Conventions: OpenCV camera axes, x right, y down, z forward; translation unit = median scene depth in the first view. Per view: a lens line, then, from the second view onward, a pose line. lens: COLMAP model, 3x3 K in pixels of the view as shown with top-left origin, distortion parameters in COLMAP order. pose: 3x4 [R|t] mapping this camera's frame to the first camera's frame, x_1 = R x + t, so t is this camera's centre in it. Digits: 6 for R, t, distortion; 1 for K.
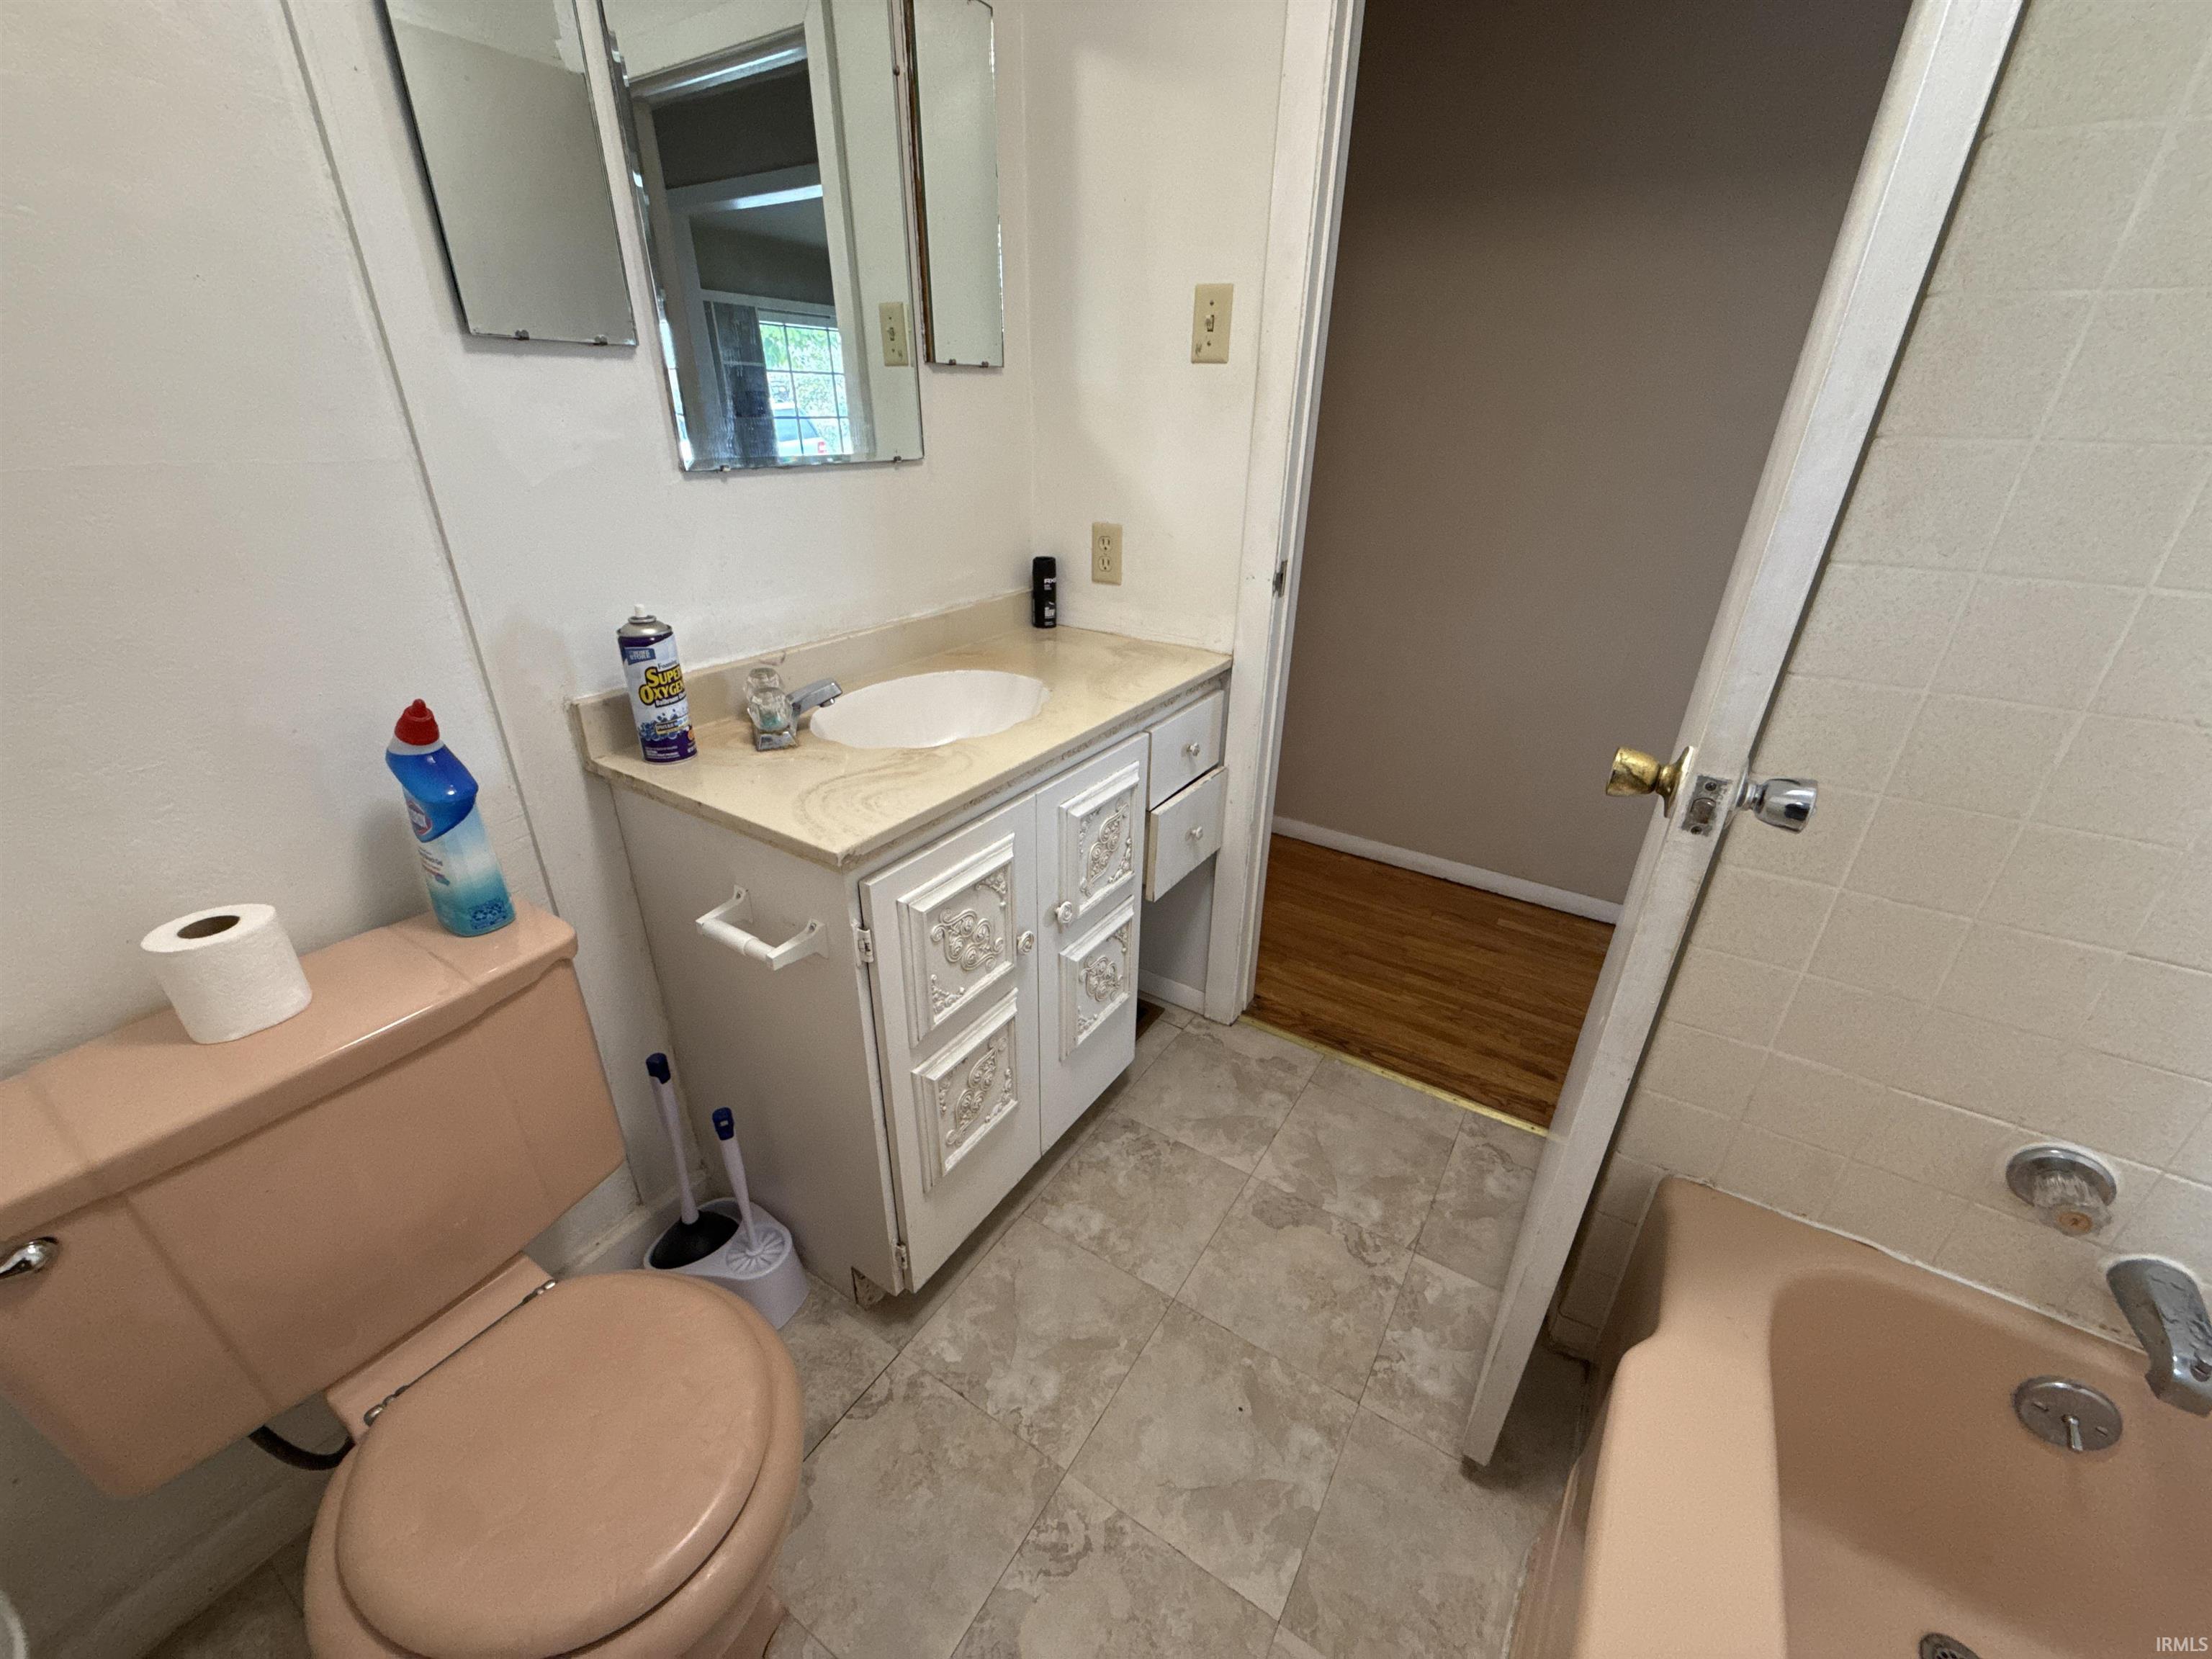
lens RADIAL K [[880.2, 0, 1108.1], [0, 880.2, 821.5], [0, 0, 1]] dist [-0.001261, -0.000003]
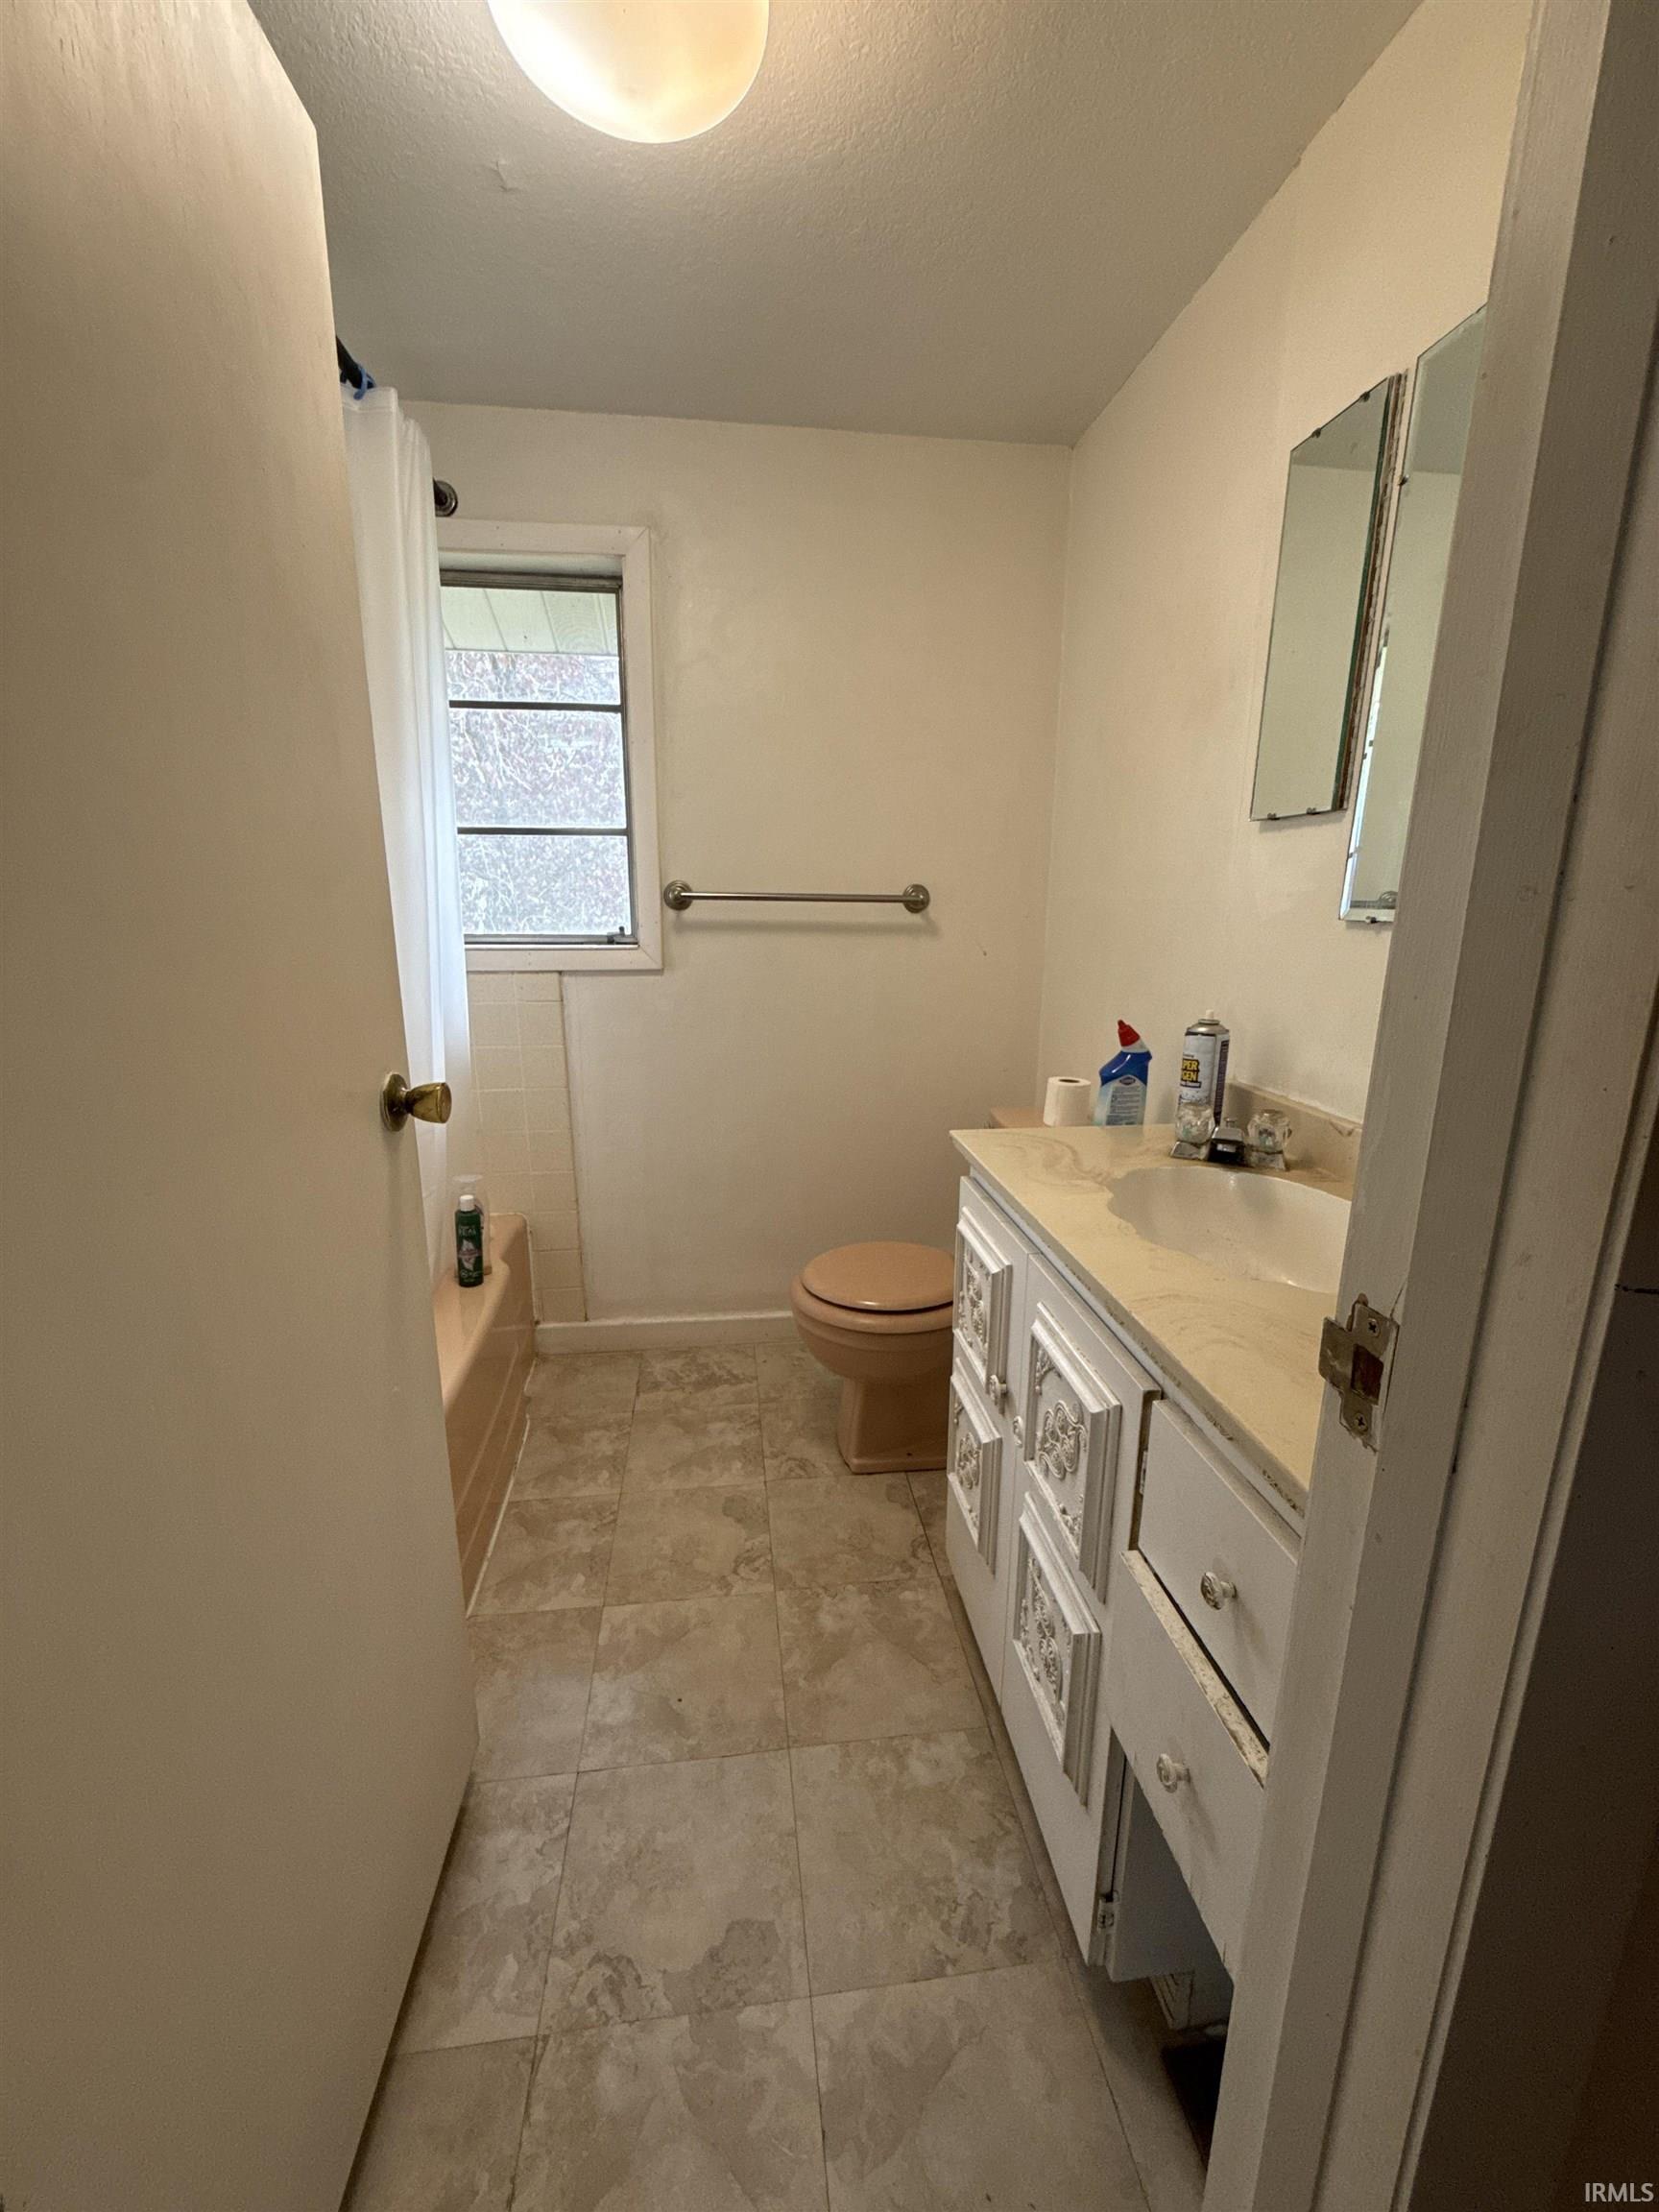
lens RADIAL K [[880.2, 0, 831.0], [0, 880.2, 1113.0], [0, 0, 1]] dist [-0.001261, -0.000003]
pose [[-0.771571, 0.132773, -0.622133, 0.556850], [-0.284647, 0.802552, 0.524297, -0.514974], [0.568906, 0.581621, -0.581432, 1.245294]]
